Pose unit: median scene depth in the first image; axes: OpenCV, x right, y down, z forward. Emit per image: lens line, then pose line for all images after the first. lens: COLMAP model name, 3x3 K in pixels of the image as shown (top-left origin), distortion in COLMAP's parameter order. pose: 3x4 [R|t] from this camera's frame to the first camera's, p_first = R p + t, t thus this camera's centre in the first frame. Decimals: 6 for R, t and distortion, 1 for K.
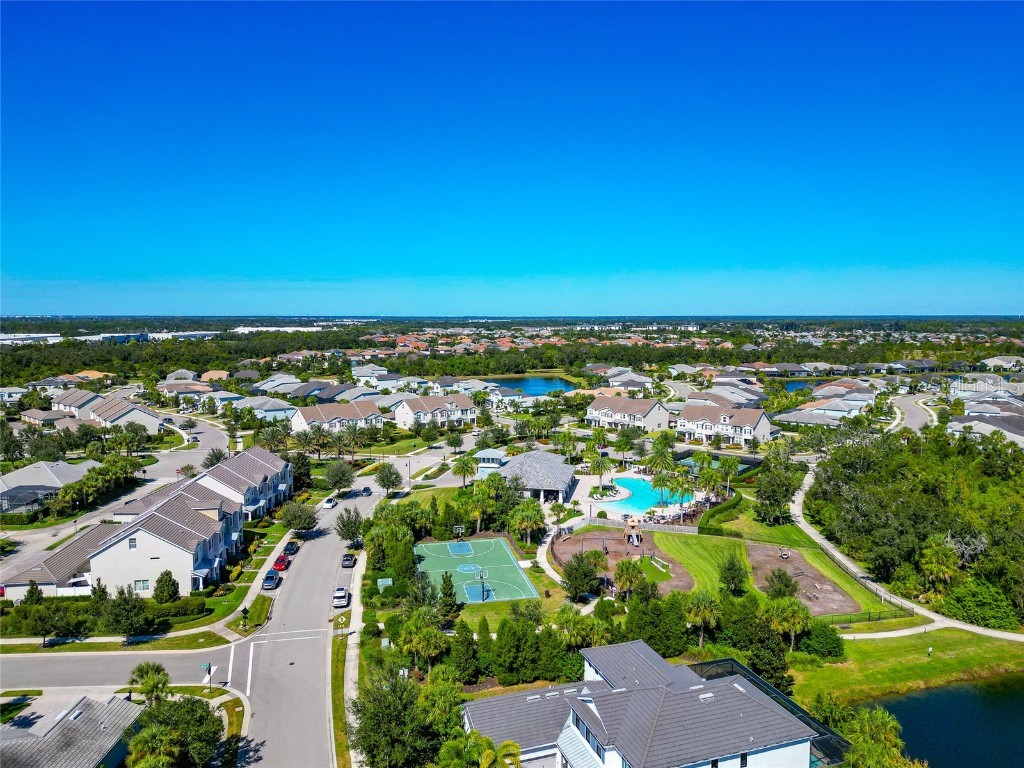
lens RADIAL K [[730.1, 0, 511.0], [0, 730.1, 381.5], [0, 0, 1]] dist [0.069877, -0.066847]
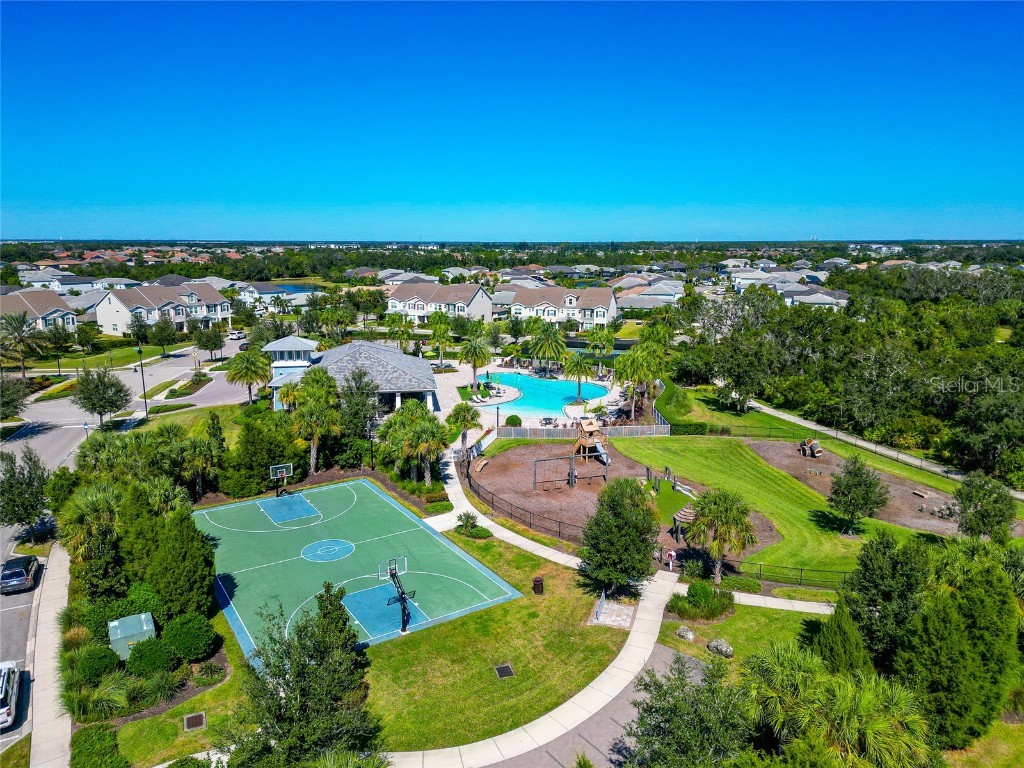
lens RADIAL K [[730.1, 0, 514.1], [0, 730.1, 384.8], [0, 0, 1]] dist [0.069877, -0.066847]
pose [[0.933498, -0.070559, 0.351573, -0.073684], [0.034637, 0.993608, 0.107443, 0.075015], [-0.356906, -0.088120, 0.929975, 0.381438]]
